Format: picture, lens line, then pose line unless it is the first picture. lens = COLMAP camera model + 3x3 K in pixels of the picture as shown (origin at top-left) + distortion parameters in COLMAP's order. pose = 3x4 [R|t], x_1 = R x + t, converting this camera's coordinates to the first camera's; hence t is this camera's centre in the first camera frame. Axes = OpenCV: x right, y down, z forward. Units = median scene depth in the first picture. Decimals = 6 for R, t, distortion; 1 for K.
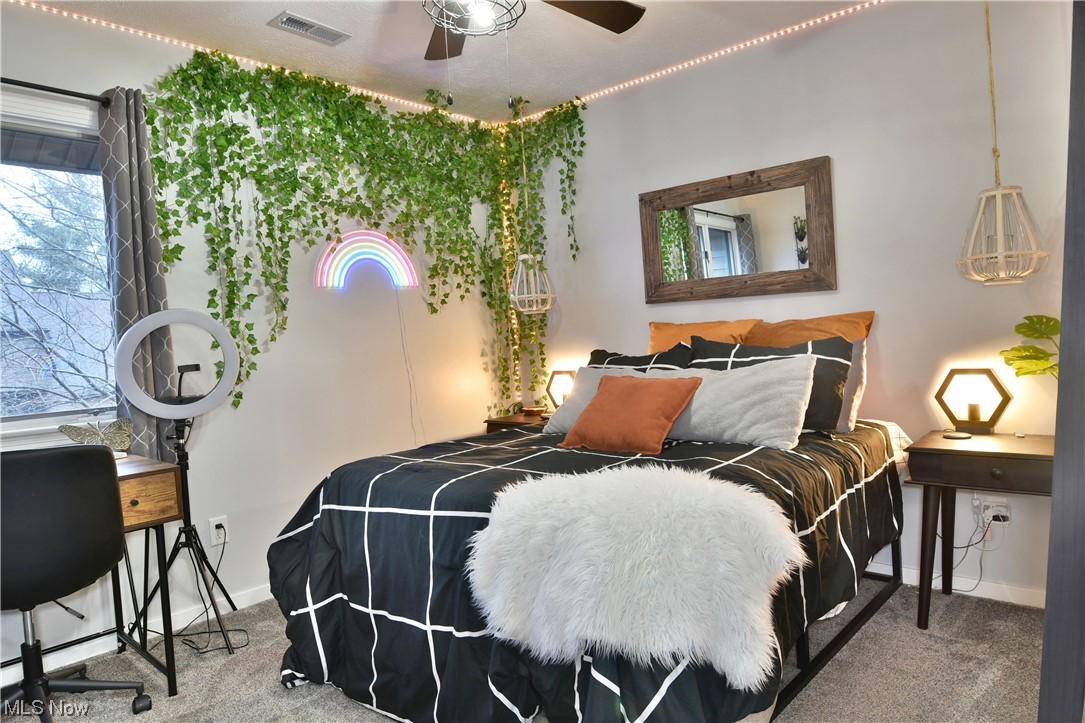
lens RADIAL K [[656.7, 0, 543.0], [0, 656.7, 357.6], [0, 0, 1]] dist [-0.012071, -0.005747]
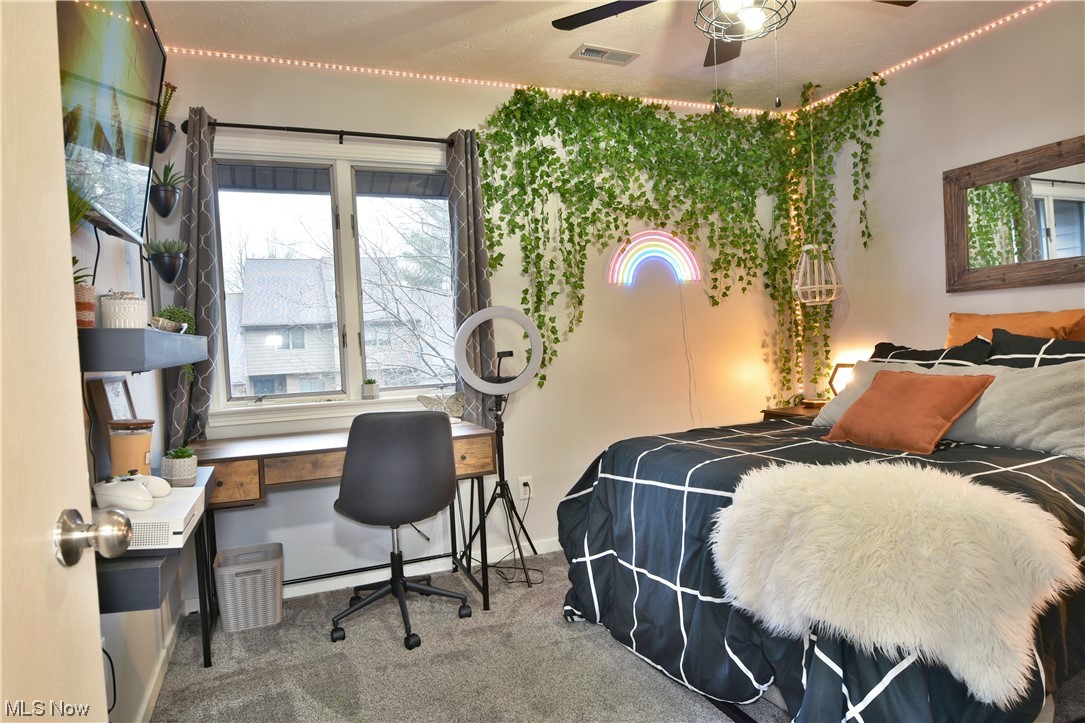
lens RADIAL K [[656.7, 0, 552.7], [0, 656.7, 361.3], [0, 0, 1]] dist [-0.012071, -0.005747]
pose [[0.897697, 0.024396, -0.439937, 0.078089], [-0.013673, 0.999528, 0.027527, -0.005096], [0.440401, -0.018696, 0.897607, -0.067887]]
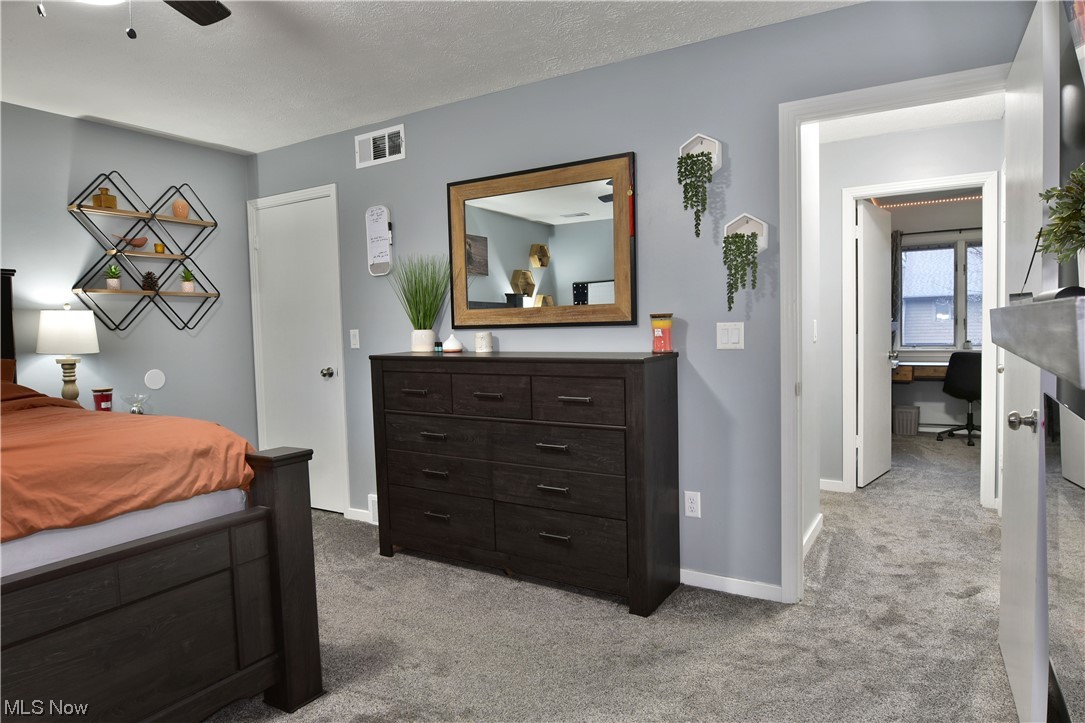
lens RADIAL K [[656.7, 0, 536.9], [0, 656.7, 364.3], [0, 0, 1]] dist [-0.012071, -0.005747]
pose [[0.182873, 0.098367, -0.978203, 0.554652], [-0.020125, 0.995148, 0.096308, -0.022004], [0.982930, 0.002074, 0.183966, -0.484254]]
